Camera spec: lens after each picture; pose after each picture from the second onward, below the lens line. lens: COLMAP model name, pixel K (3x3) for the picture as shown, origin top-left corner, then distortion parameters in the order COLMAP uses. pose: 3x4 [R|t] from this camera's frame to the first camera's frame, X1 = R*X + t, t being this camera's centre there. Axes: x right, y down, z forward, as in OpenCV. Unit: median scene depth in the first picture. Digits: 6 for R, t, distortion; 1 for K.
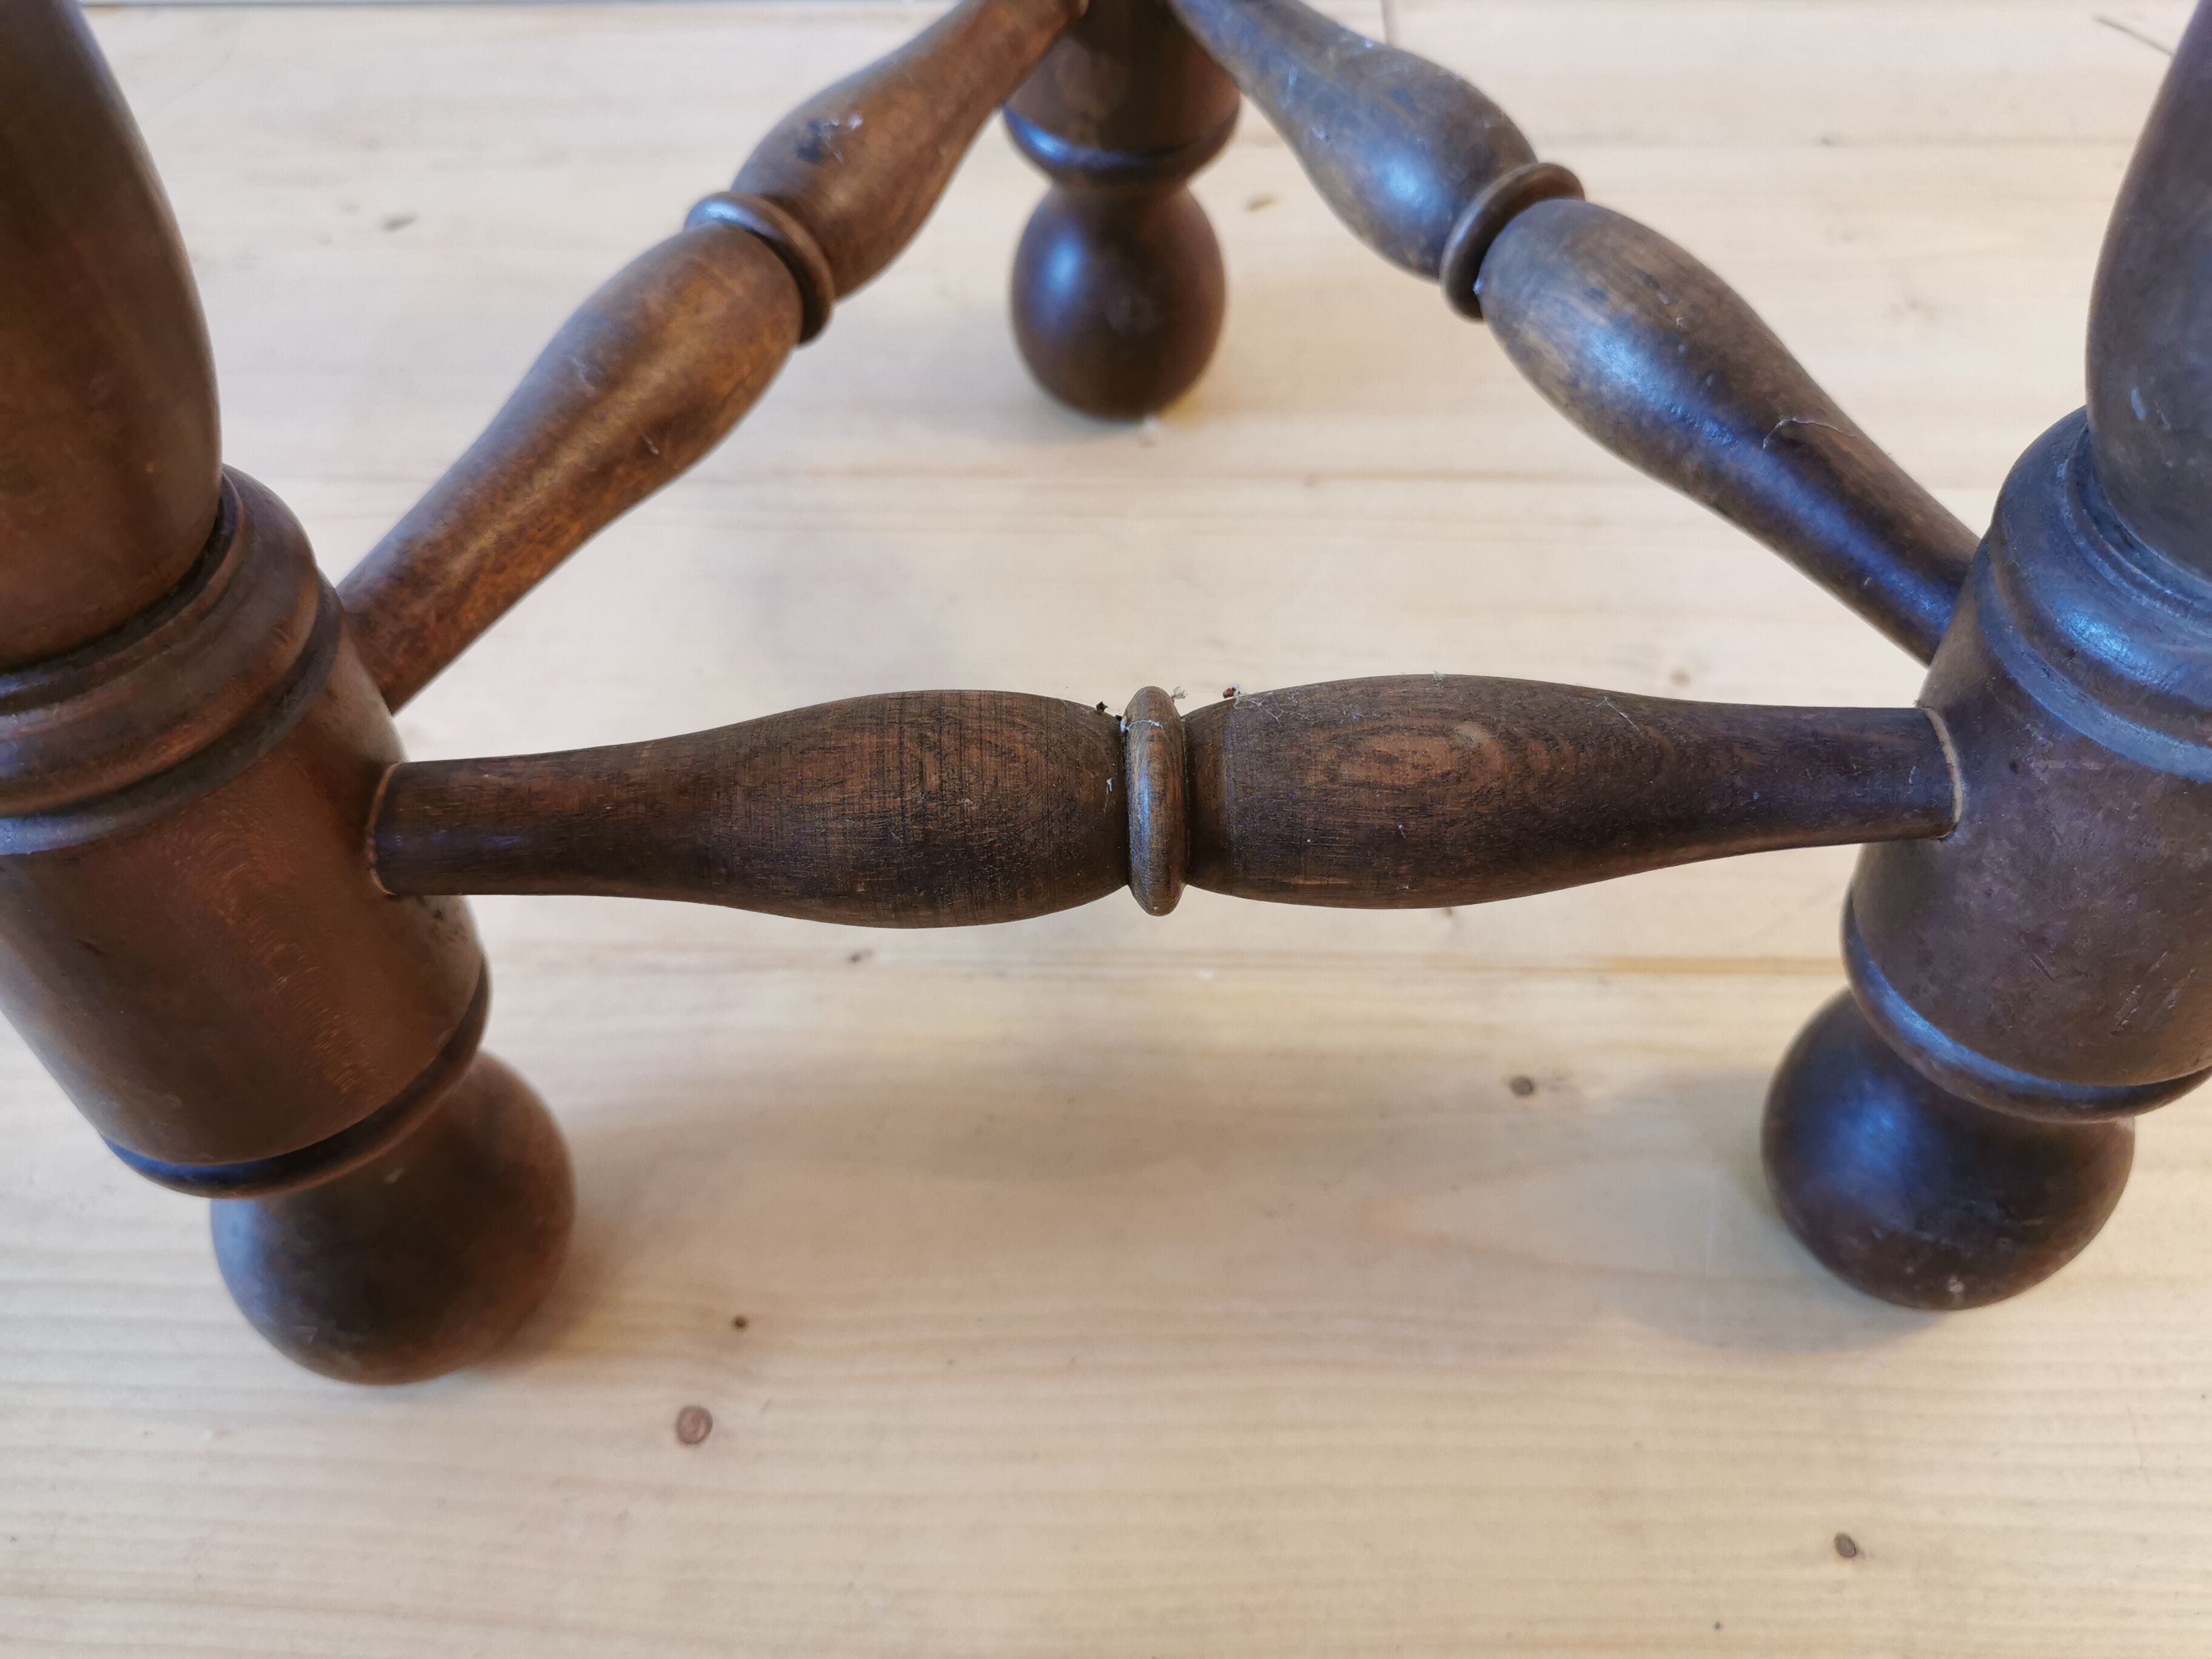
lens RADIAL K [[1778.0, 0, 1128.7], [0, 1778.0, 848.0], [0, 0, 1]] dist [0.012066, -0.003312]
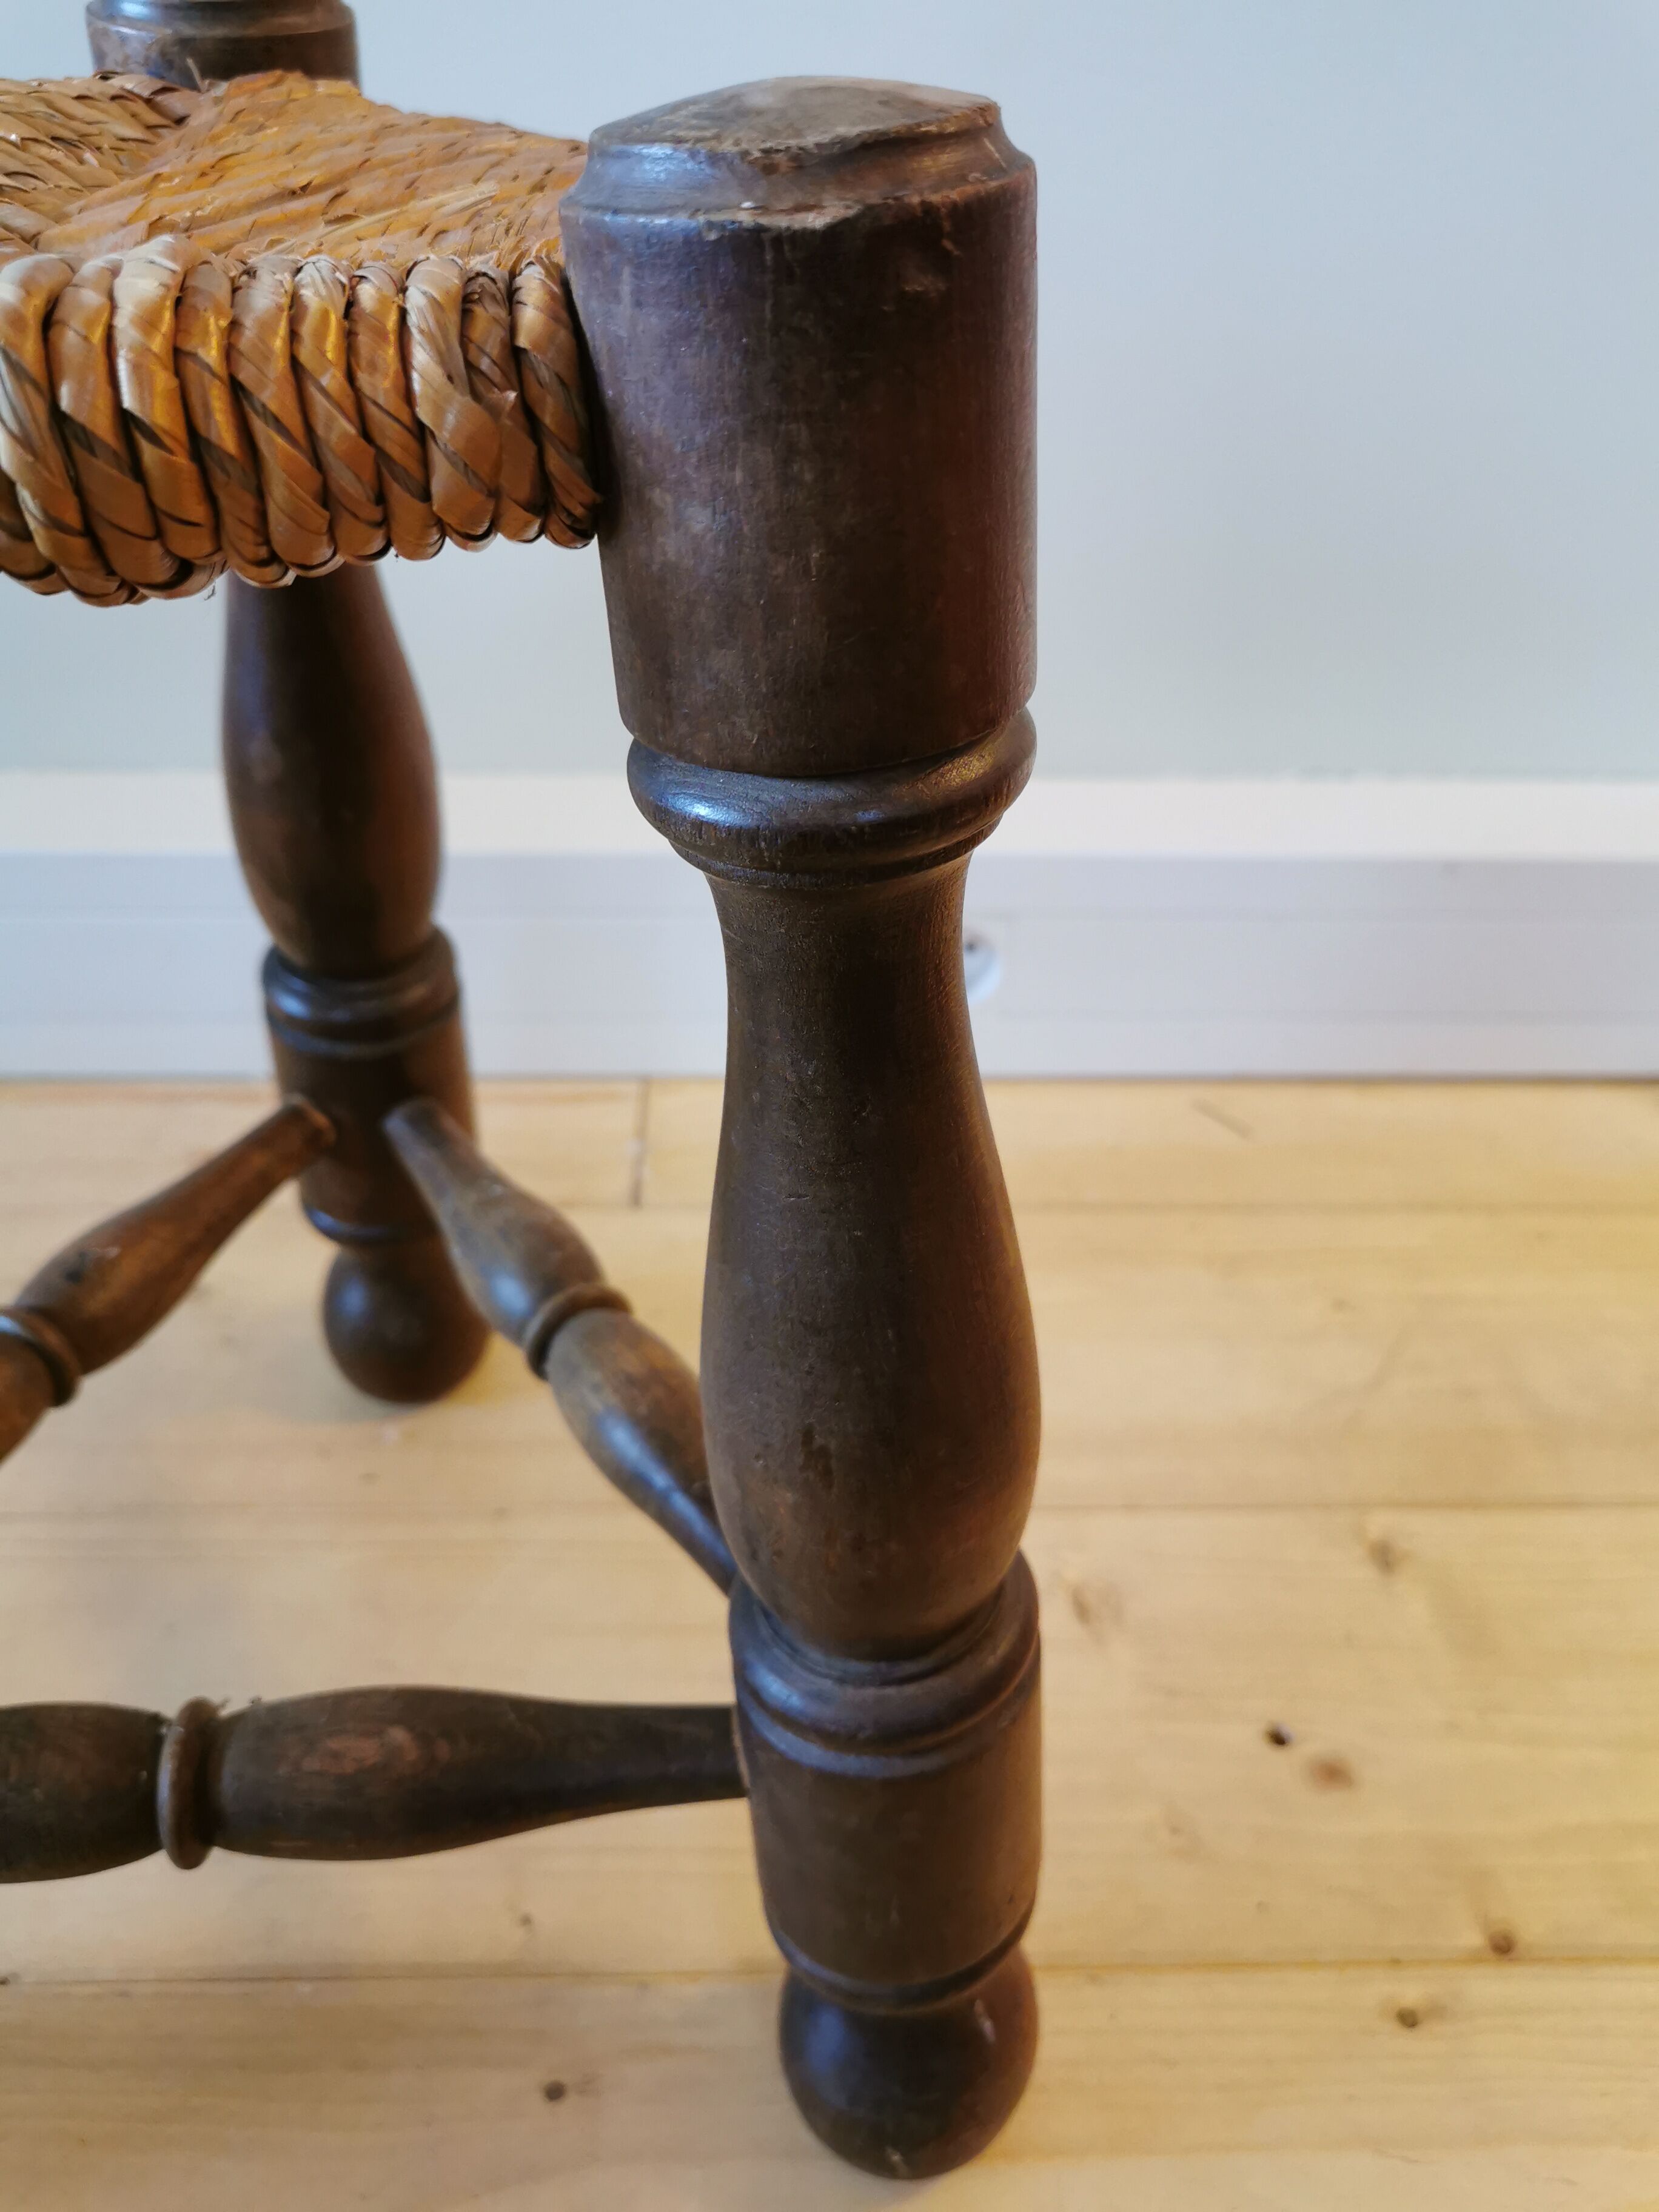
lens RADIAL K [[1778.0, 0, 815.4], [0, 1778.0, 1145.9], [0, 0, 1]] dist [0.012066, -0.003312]
pose [[0.999299, -0.006436, 0.036873, 0.473328], [0.016836, 0.957120, -0.289202, -0.095633], [-0.033431, 0.289620, 0.956558, -0.528257]]
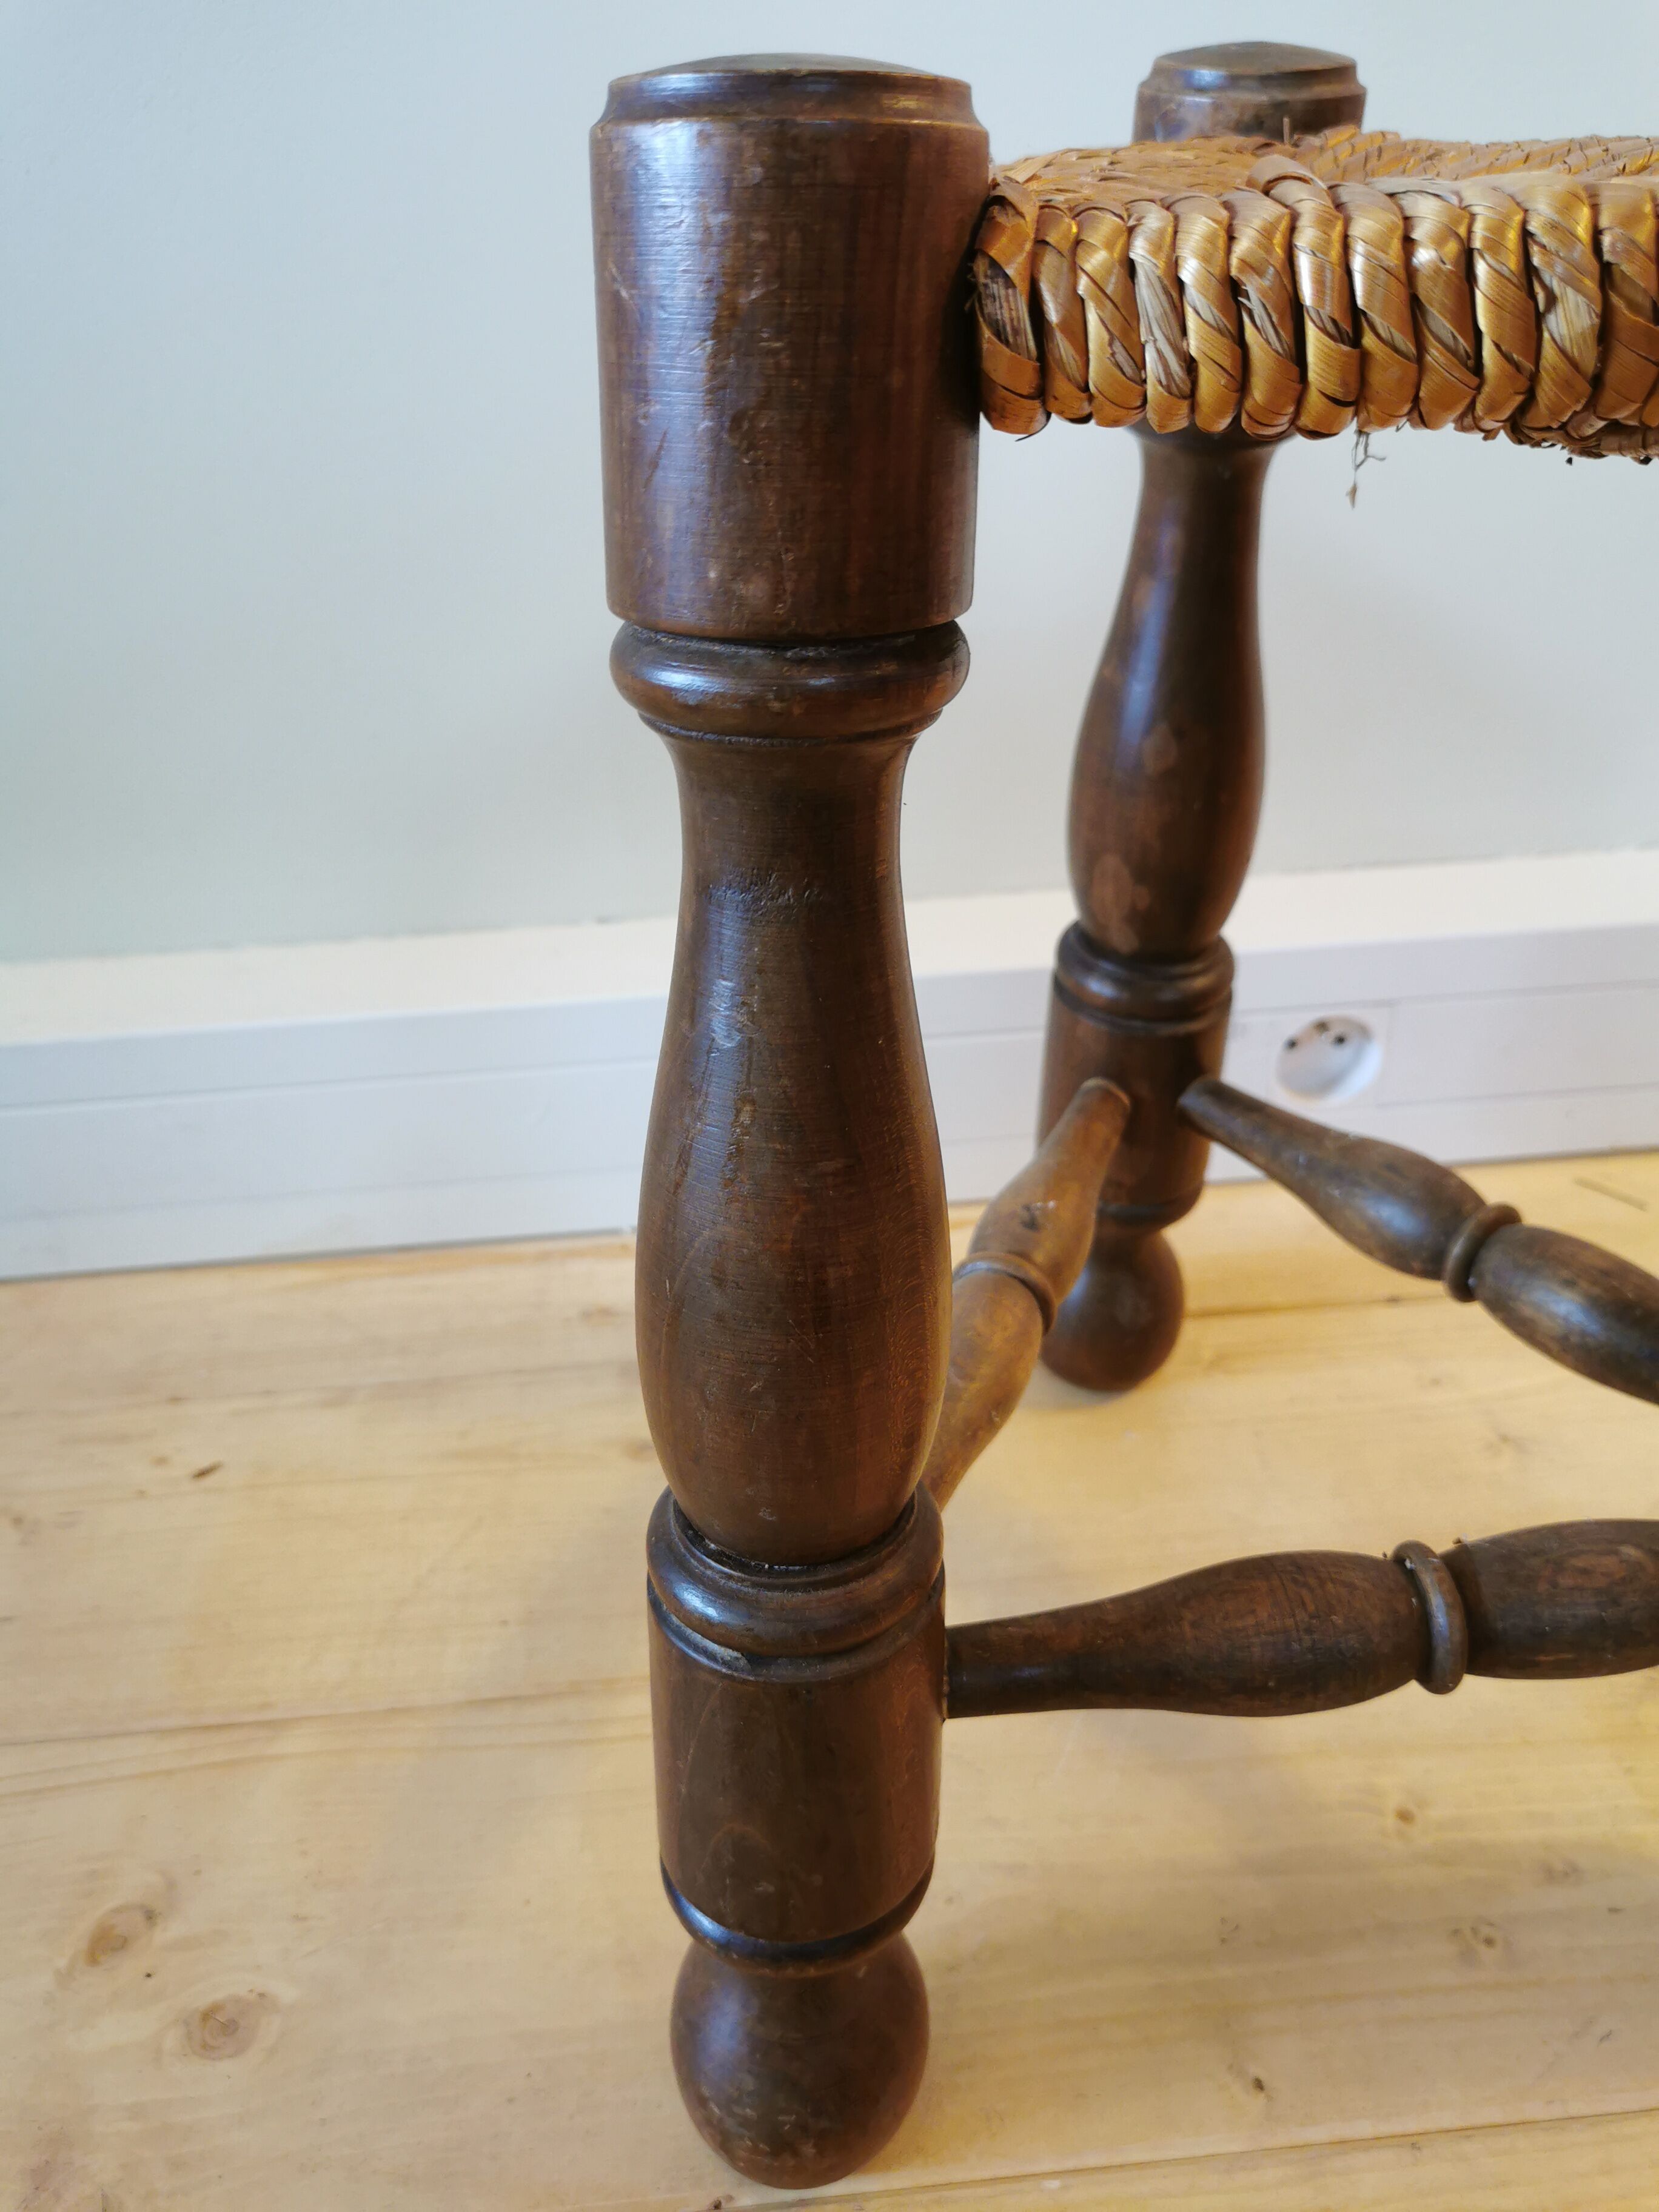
lens RADIAL K [[1778.0, 0, 854.2], [0, 1778.0, 1097.7], [0, 0, 1]] dist [0.012066, -0.003312]
pose [[0.993993, -0.047394, 0.098651, -0.626394], [0.082735, 0.915455, -0.393824, 0.132920], [-0.071646, 0.399621, 0.913877, -0.566227]]
